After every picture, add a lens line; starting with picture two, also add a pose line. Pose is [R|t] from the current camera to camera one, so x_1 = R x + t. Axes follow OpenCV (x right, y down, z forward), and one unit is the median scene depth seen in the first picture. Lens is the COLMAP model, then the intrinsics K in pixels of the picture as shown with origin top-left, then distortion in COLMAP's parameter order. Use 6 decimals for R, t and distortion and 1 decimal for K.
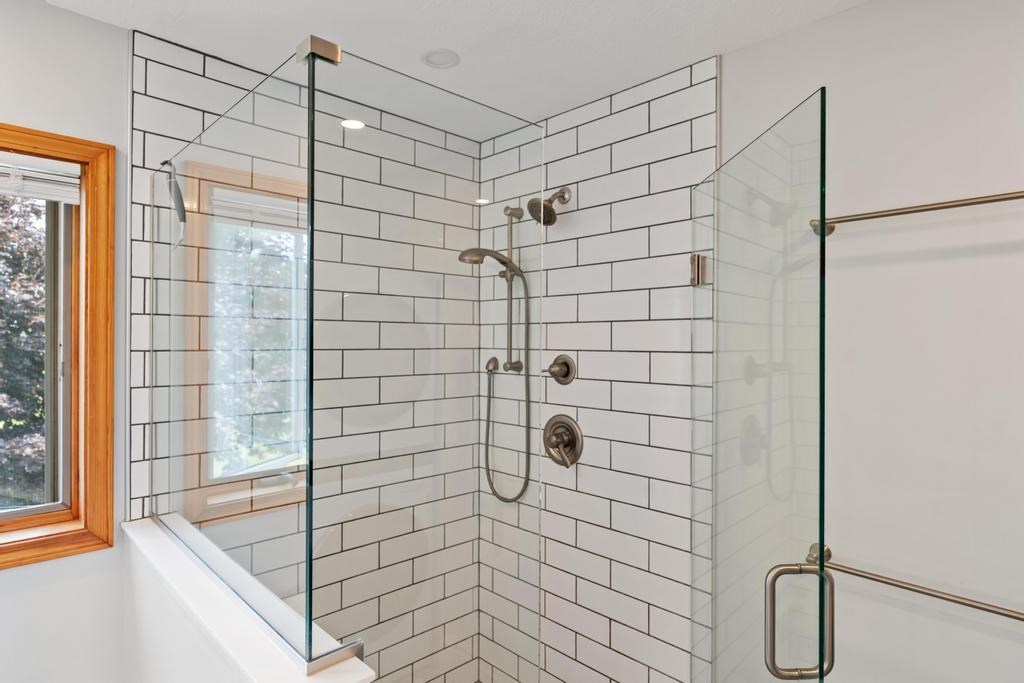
lens RADIAL K [[567.2, 0, 516.6], [0, 567.2, 337.8], [0, 0, 1]] dist [-0.002539, -0.000717]
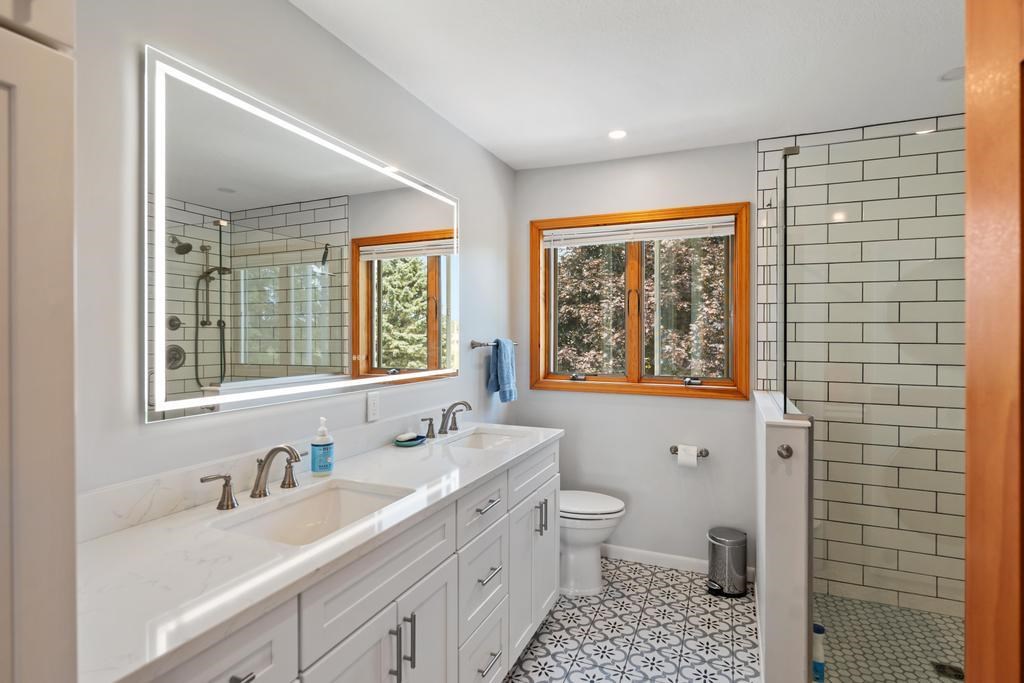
lens RADIAL K [[521.0, 0, 513.6], [0, 521.0, 340.1], [0, 0, 1]] dist [-0.003539, -0.000204]
pose [[0.388932, 0.001454, -0.921265, 0.670048], [0.002981, 0.999992, 0.002837, 0.144925], [0.921262, -0.003850, 0.388924, -0.494113]]
